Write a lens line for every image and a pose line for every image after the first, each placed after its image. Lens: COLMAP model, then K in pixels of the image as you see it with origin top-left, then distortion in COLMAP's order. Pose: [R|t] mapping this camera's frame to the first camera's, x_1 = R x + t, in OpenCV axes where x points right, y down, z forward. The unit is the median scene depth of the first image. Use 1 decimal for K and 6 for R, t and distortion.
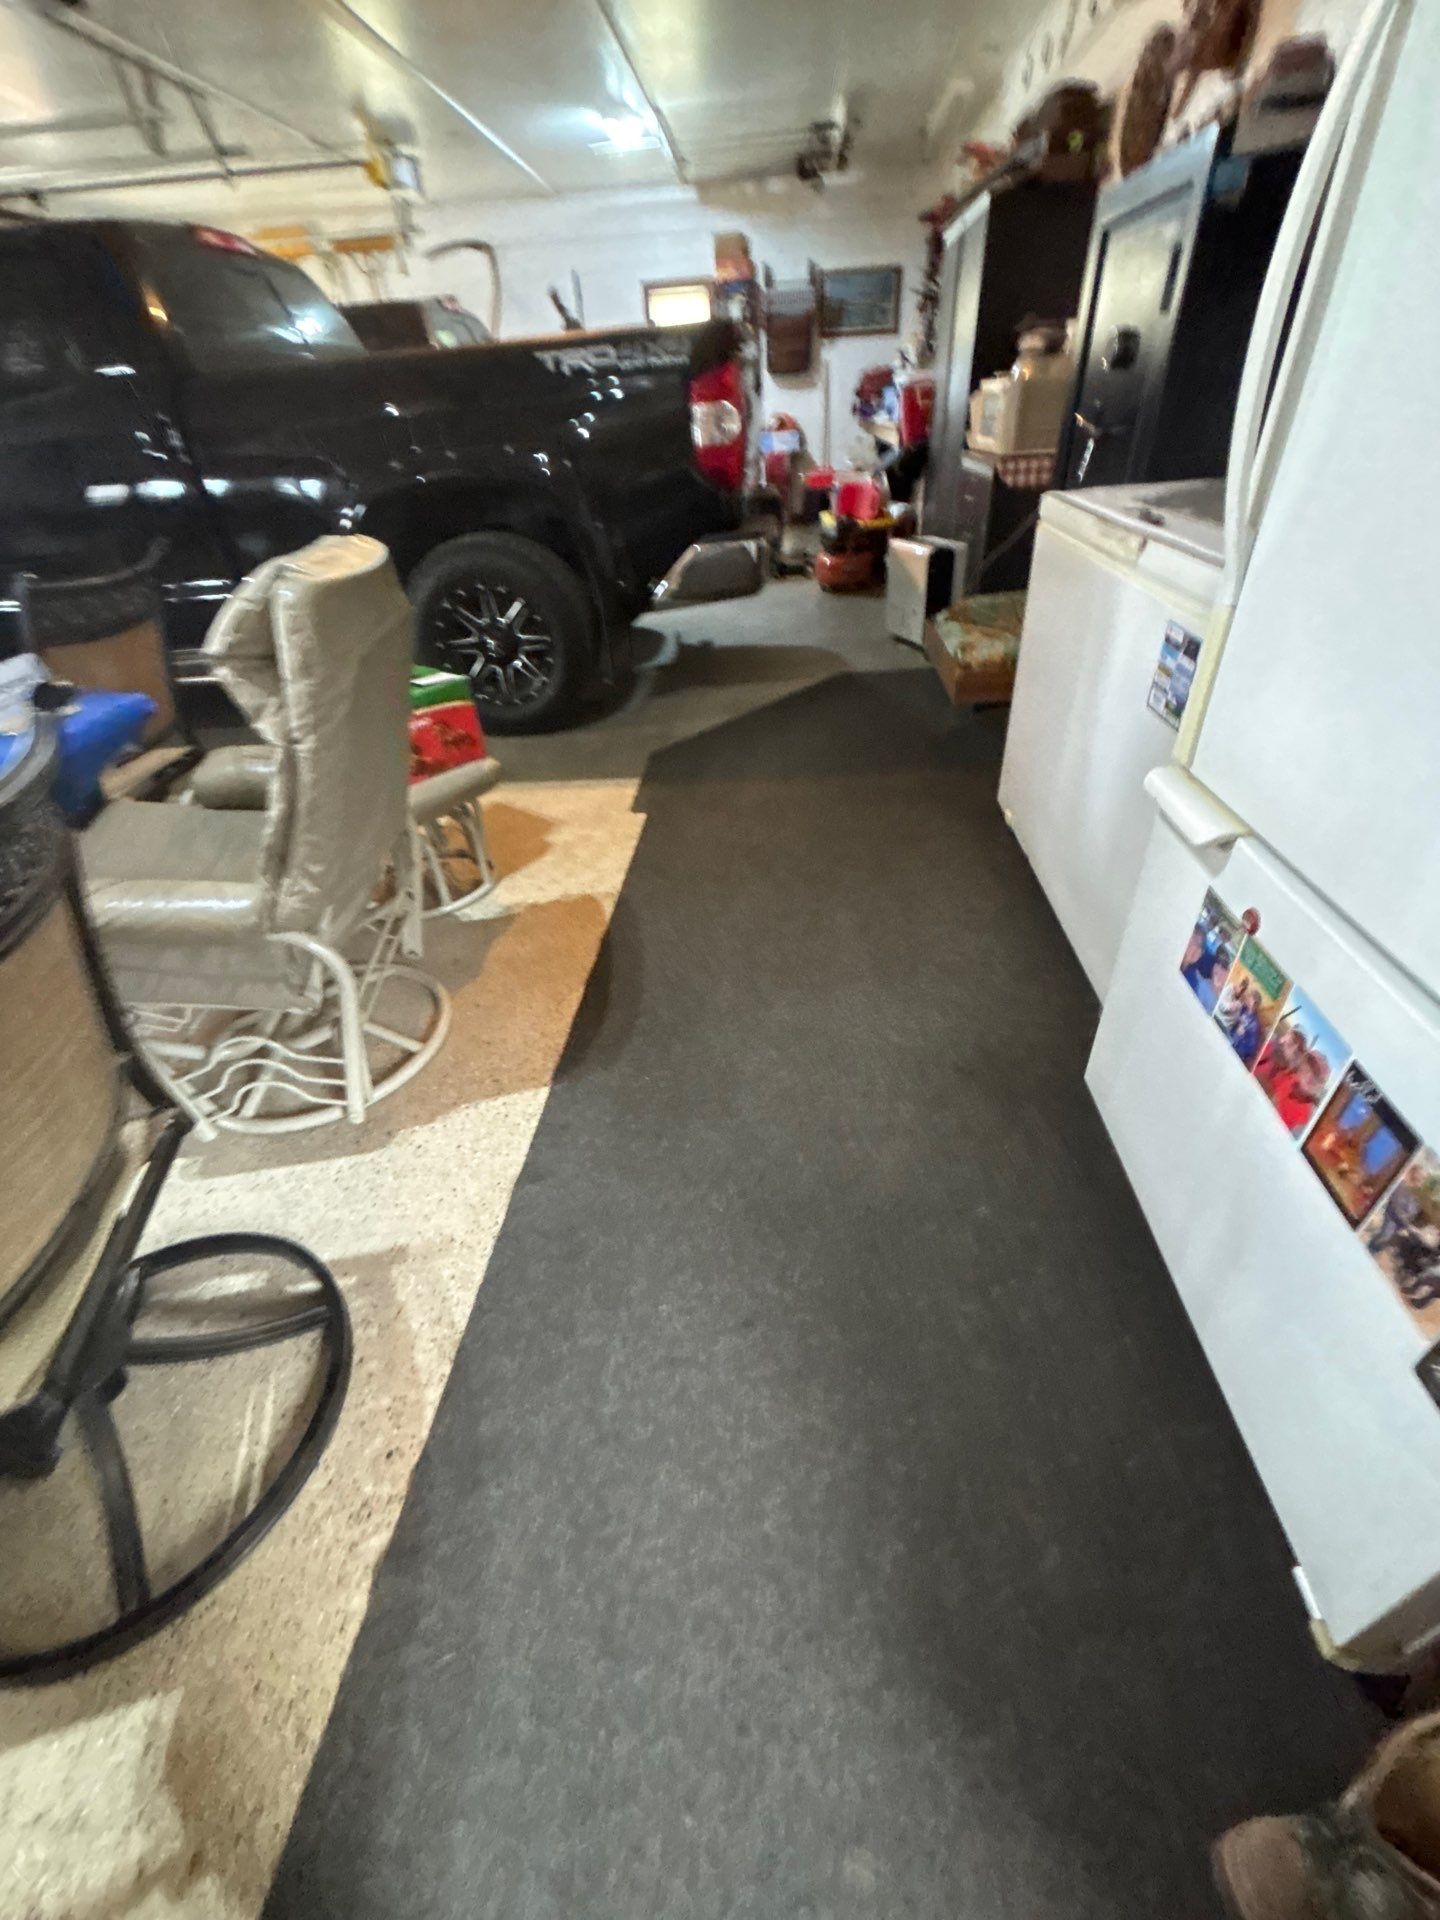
lens RADIAL K [[778.2, 0, 720.9], [0, 778.2, 953.1], [0, 0, 1]] dist [-0.003391, 0.001011]
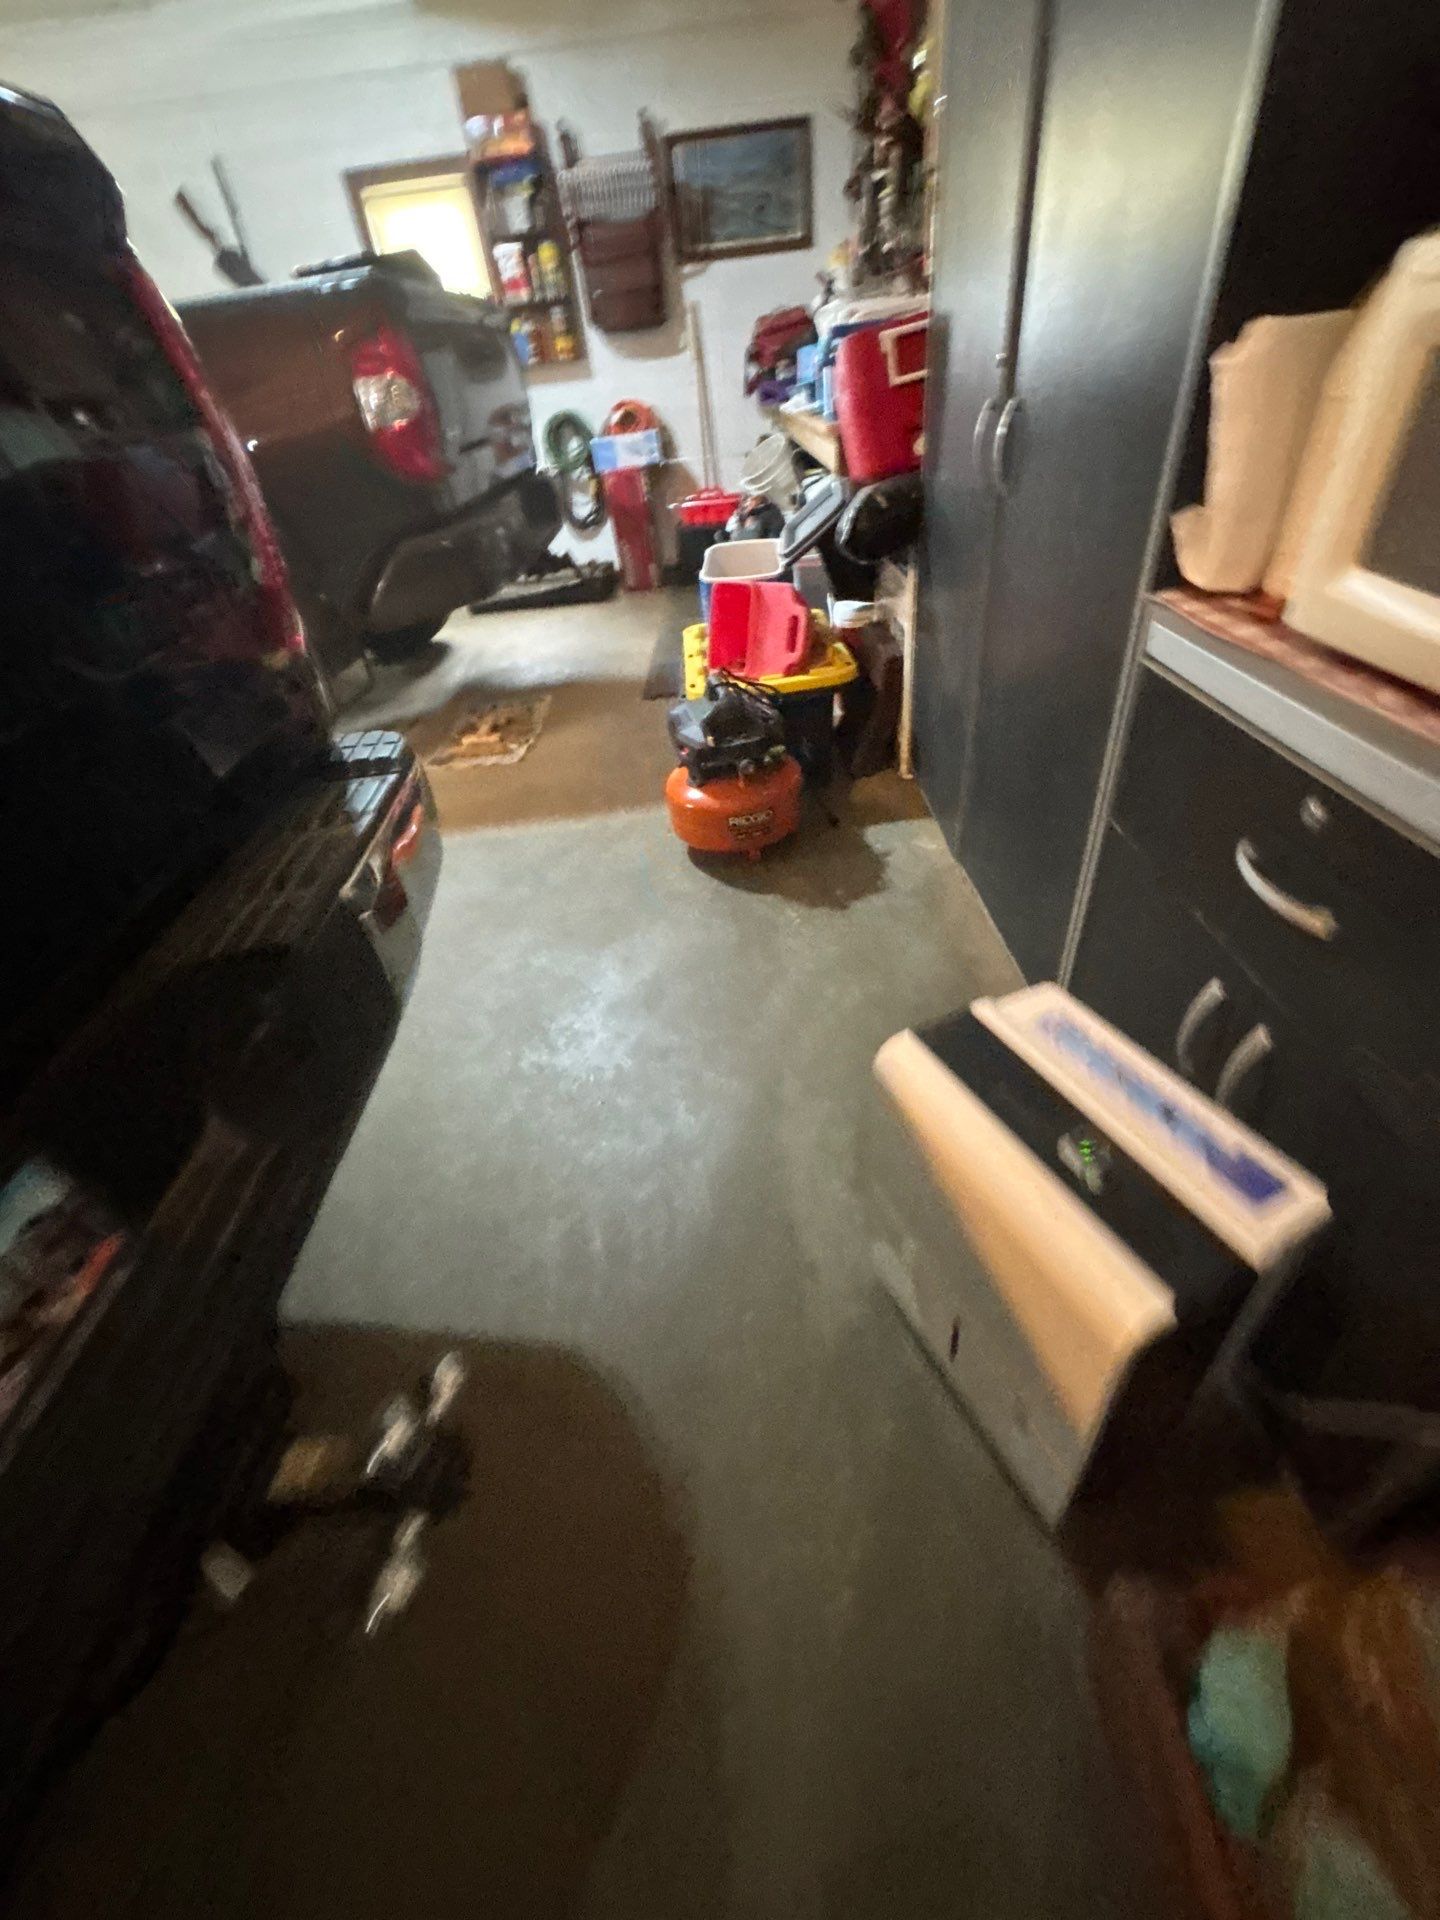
lens RADIAL K [[778.2, 0, 725.3], [0, 778.2, 965.9], [0, 0, 1]] dist [-0.003391, 0.001011]
pose [[0.993801, -0.097317, 0.053755, 0.083877], [0.095052, 0.994534, 0.043203, -0.305963], [-0.057665, -0.037826, 0.997619, 0.420038]]
